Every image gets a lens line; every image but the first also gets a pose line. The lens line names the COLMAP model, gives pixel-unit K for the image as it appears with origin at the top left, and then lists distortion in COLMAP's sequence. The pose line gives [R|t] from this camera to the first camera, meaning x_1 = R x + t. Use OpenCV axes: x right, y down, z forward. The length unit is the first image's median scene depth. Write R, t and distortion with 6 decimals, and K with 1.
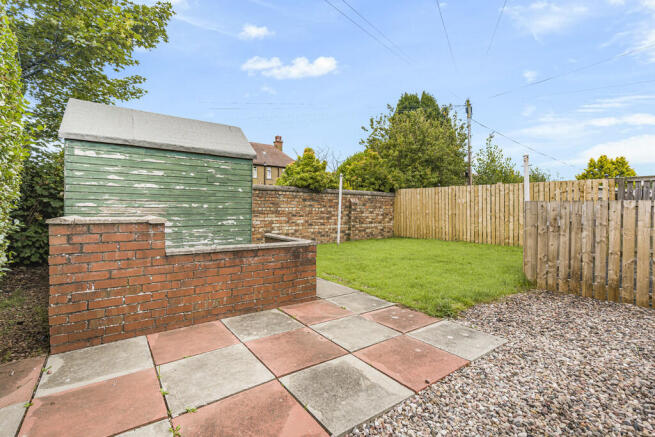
lens RADIAL K [[297.5, 0, 329.4], [0, 297.5, 219.9], [0, 0, 1]] dist [0.002791, -0.000095]
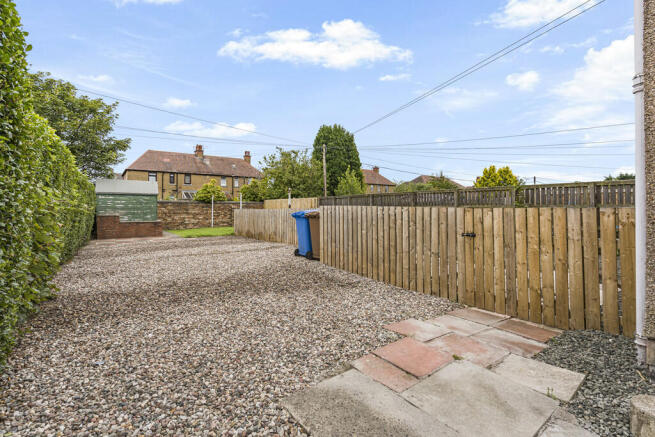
lens RADIAL K [[297.5, 0, 322.1], [0, 297.5, 221.0], [0, 0, 1]] dist [0.002791, -0.000095]
pose [[0.999404, -0.009246, -0.033273, 0.508080], [0.009360, 0.999951, 0.003273, 0.019150], [0.033241, -0.003583, 0.999441, -0.651826]]
